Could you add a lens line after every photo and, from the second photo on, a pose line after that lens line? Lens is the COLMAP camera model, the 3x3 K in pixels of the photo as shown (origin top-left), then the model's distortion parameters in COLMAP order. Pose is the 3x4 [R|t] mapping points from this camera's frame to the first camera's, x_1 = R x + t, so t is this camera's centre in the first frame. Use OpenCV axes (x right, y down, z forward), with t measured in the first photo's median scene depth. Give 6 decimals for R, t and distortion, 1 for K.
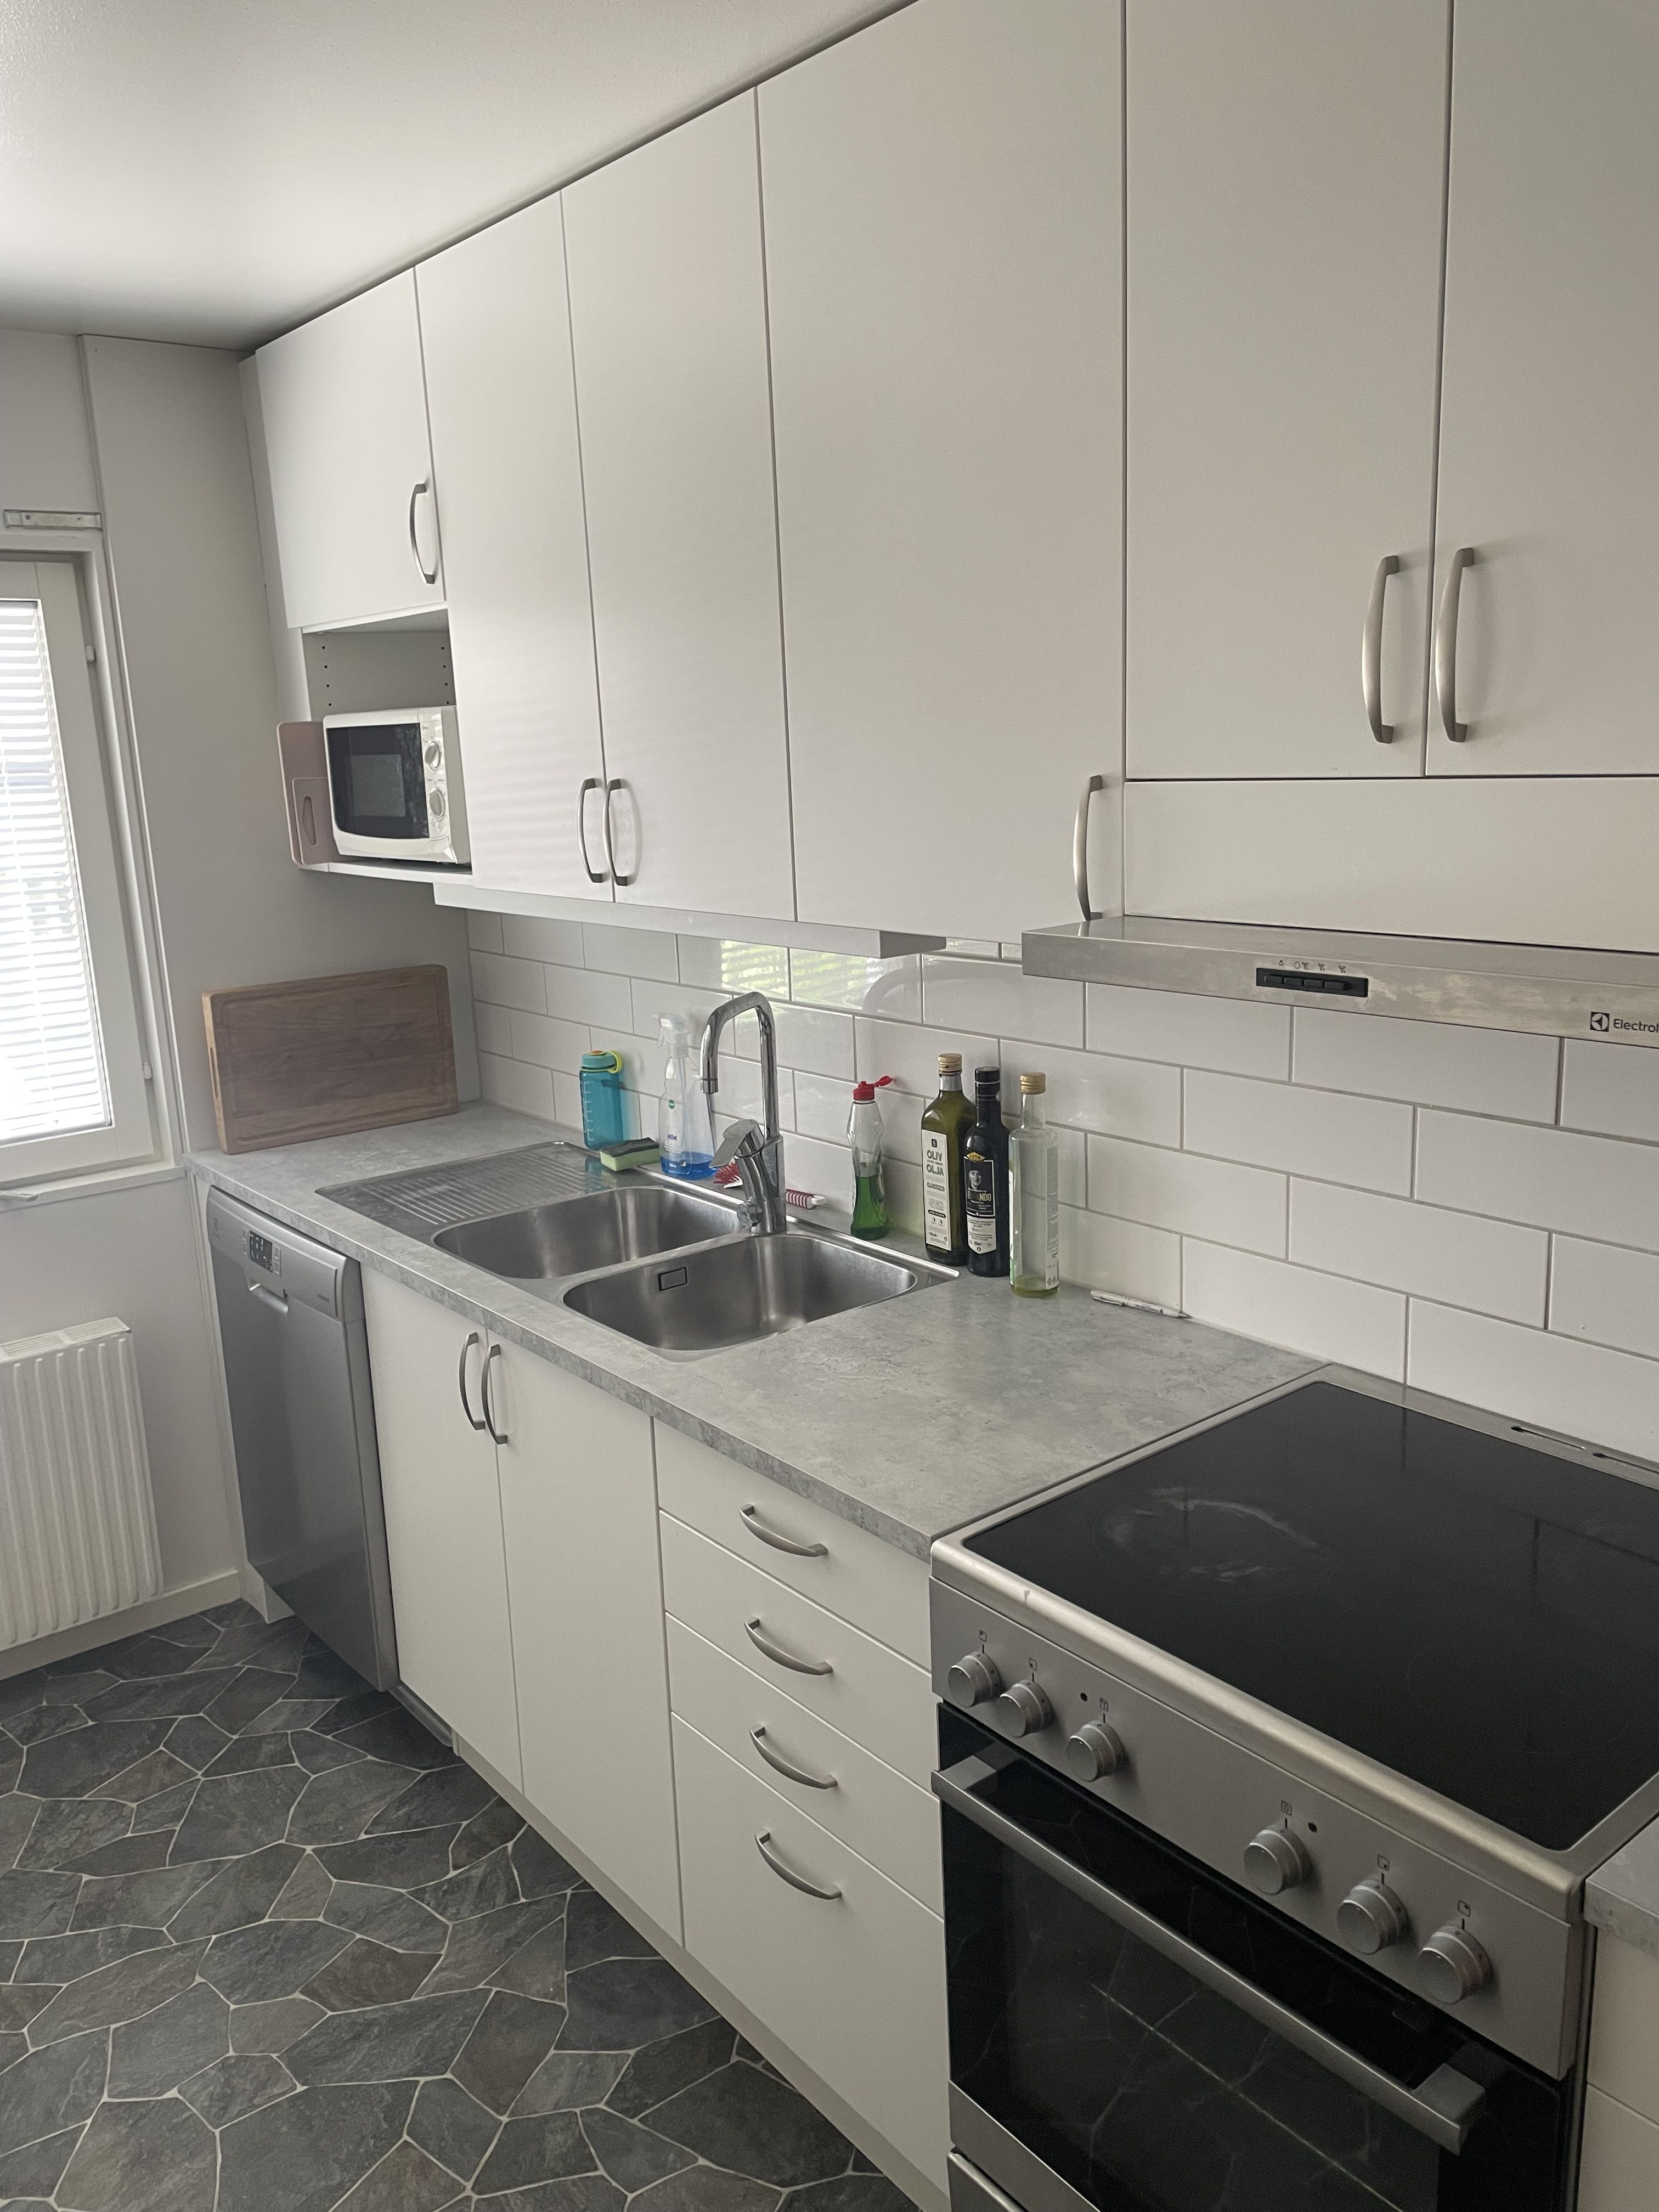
lens RADIAL K [[1673.3, 0, 829.5], [0, 1673.3, 1106.0], [0, 0, 1]] dist [0.077037, -0.101107]
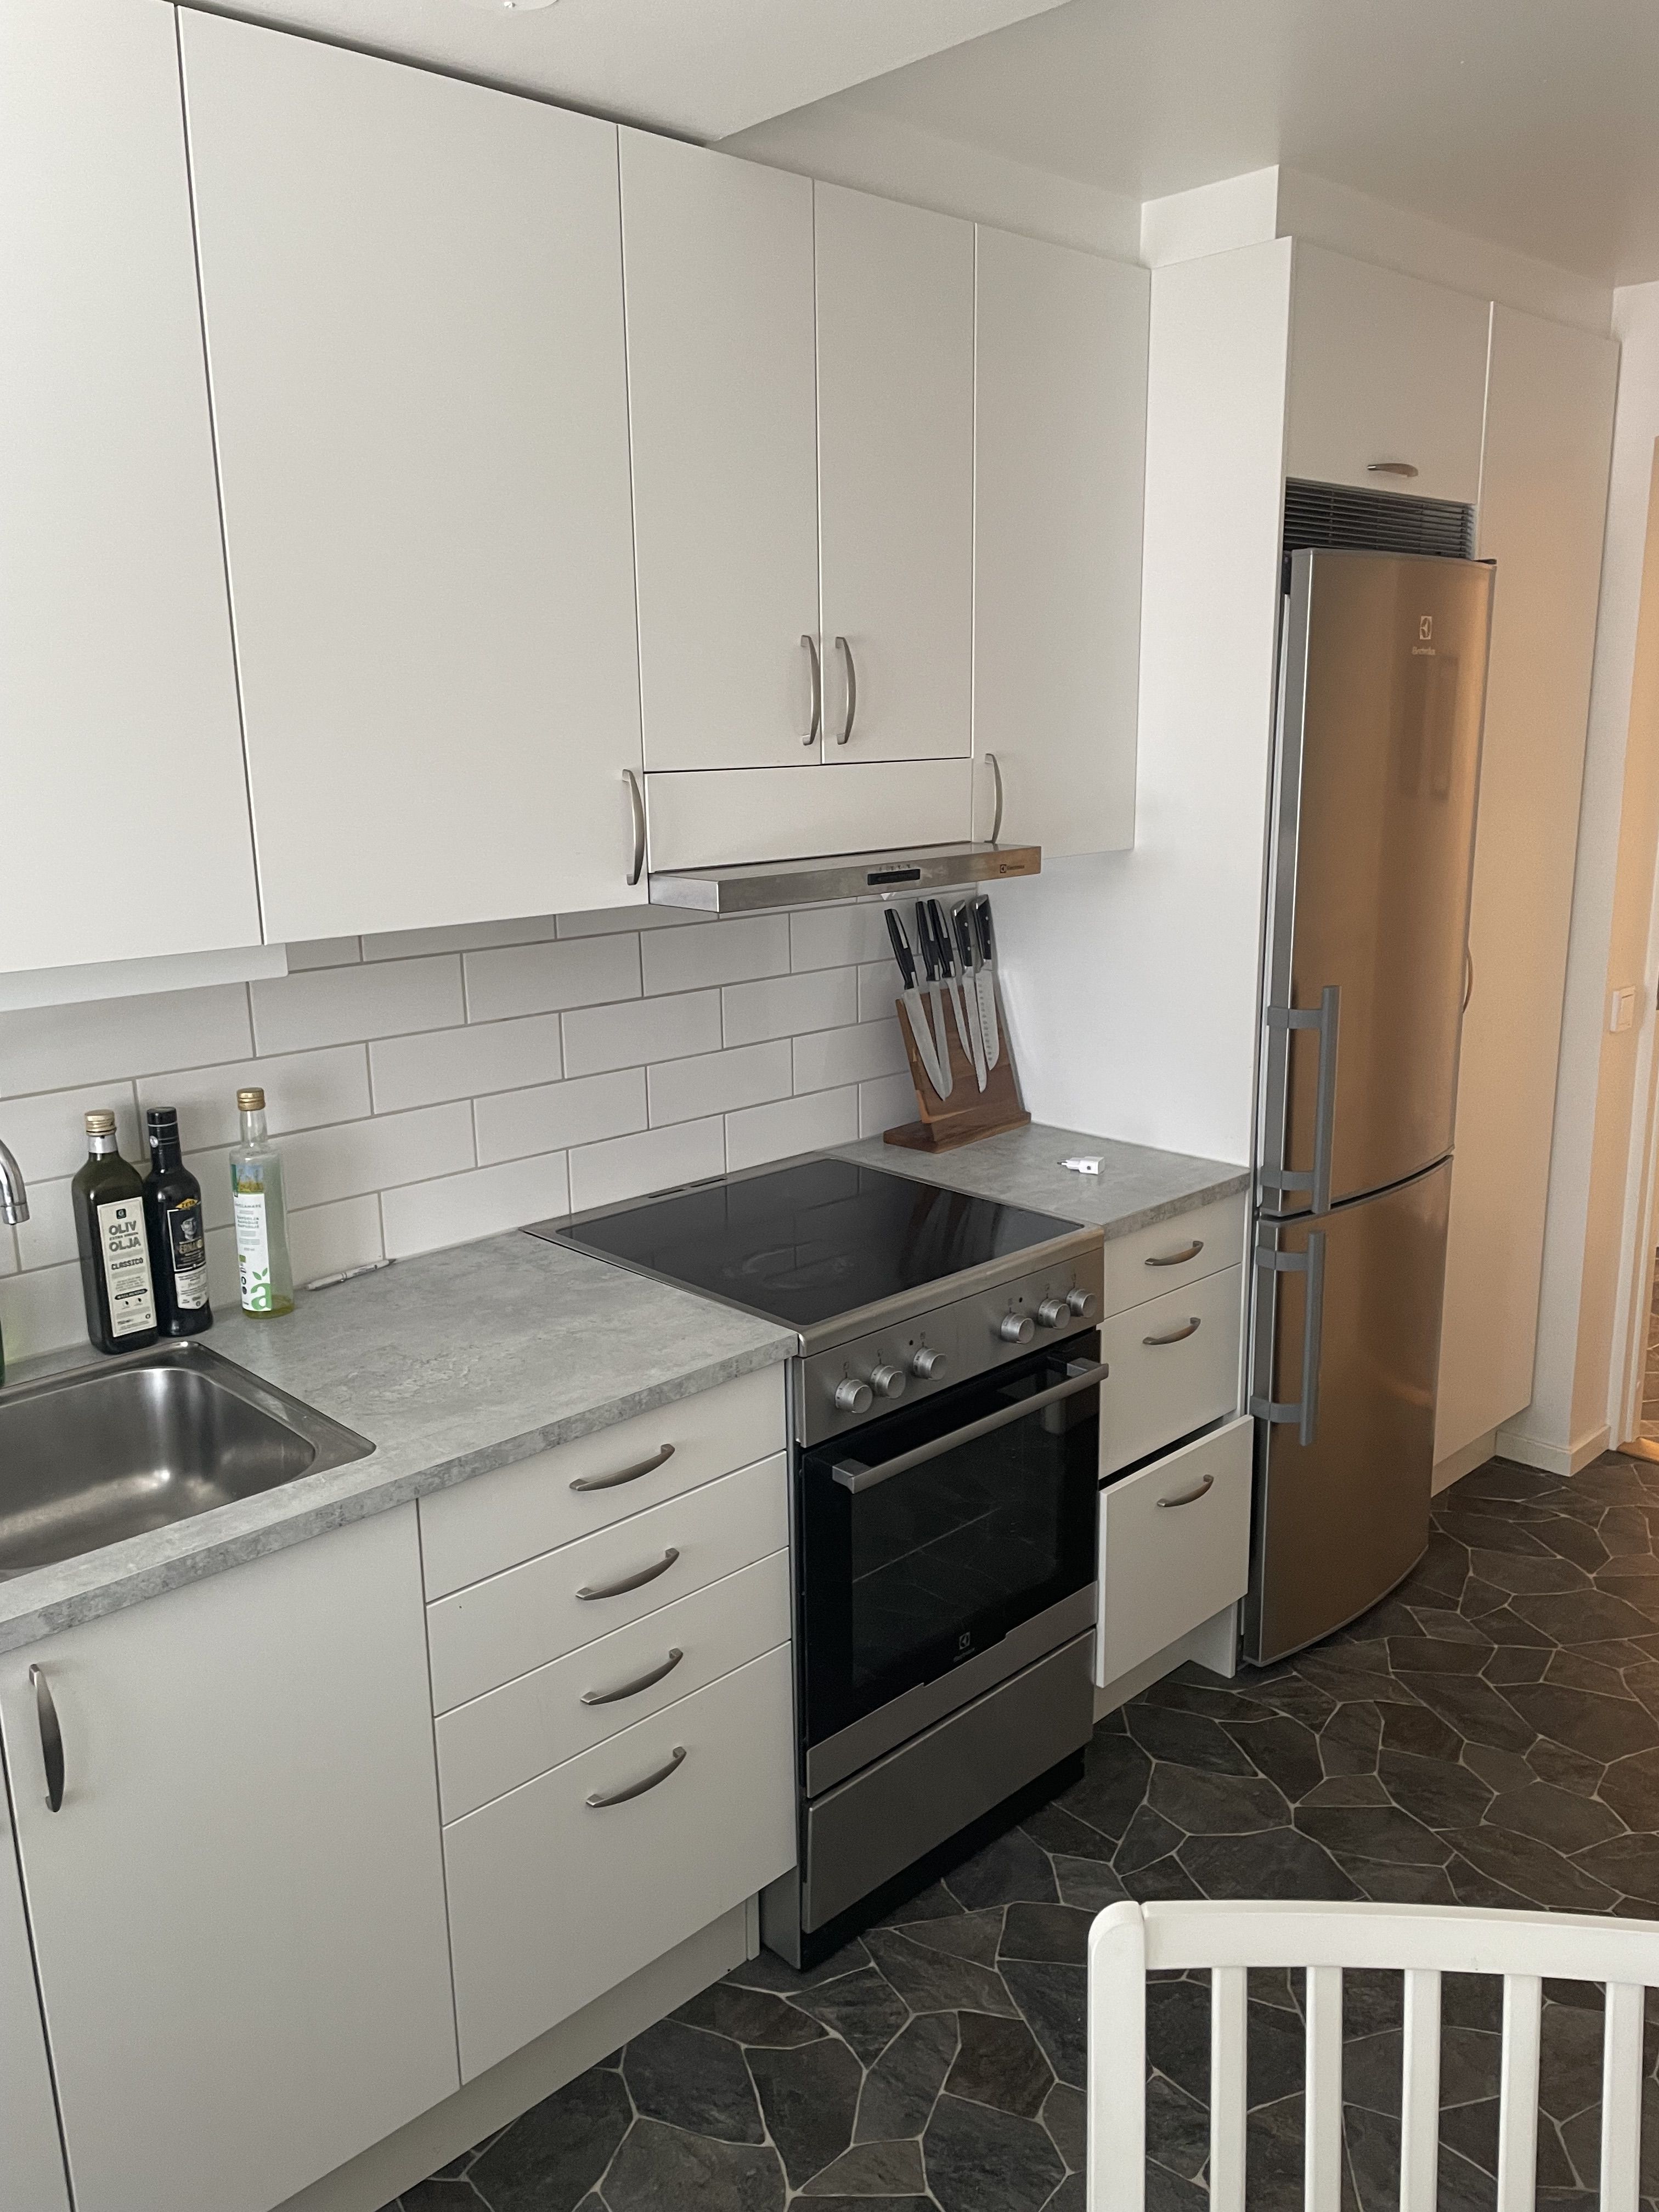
lens RADIAL K [[1673.3, 0, 829.5], [0, 1673.3, 1106.0], [0, 0, 1]] dist [0.077037, -0.101107]
pose [[-0.087320, -0.191575, 0.977586, -0.952479], [0.239700, 0.948462, 0.207278, -0.145986], [-0.966912, 0.252427, -0.036899, 0.770299]]
